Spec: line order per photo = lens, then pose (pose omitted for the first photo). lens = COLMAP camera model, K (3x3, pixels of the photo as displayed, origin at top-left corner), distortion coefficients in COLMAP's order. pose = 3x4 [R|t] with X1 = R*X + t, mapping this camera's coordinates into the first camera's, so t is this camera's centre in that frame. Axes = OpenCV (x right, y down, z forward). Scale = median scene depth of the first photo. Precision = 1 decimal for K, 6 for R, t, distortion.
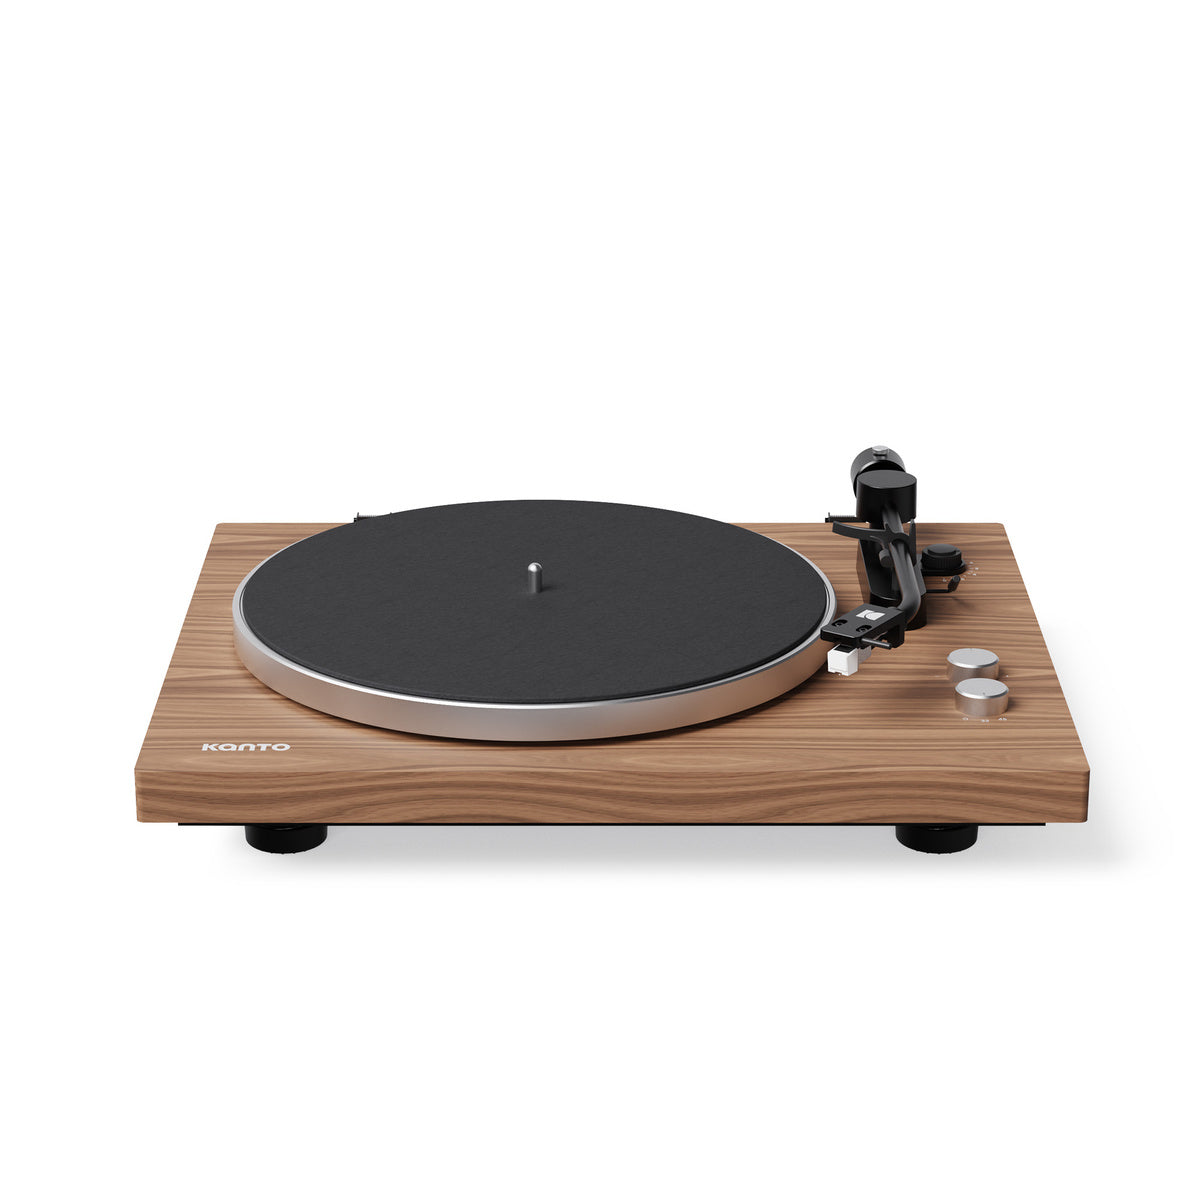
lens RADIAL K [[3338.0, 0, 600.0], [0, 3338.0, 600.0], [0, 0, 1]] dist [0.001946, 0.040200]
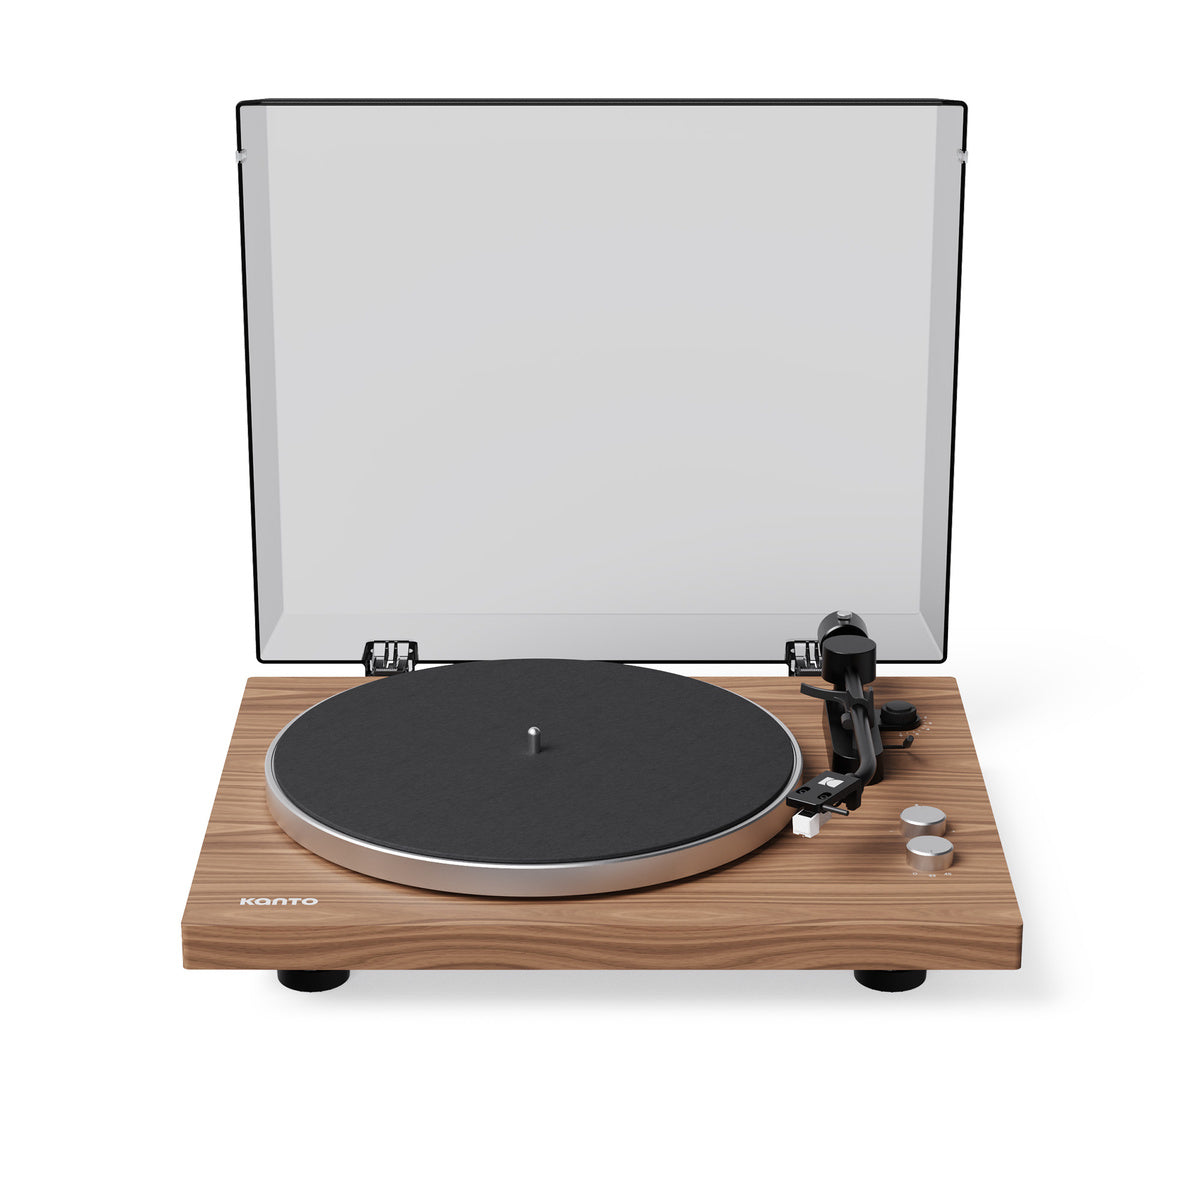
lens RADIAL K [[3338.0, 0, 600.0], [0, 3338.0, 600.0], [0, 0, 1]] dist [0.001946, 0.040200]
pose [[1.000000, -0.000250, -0.000454, 0.003423], [0.000250, 1.000000, 0.000664, -0.058556], [0.000454, -0.000665, 1.000000, -0.131907]]
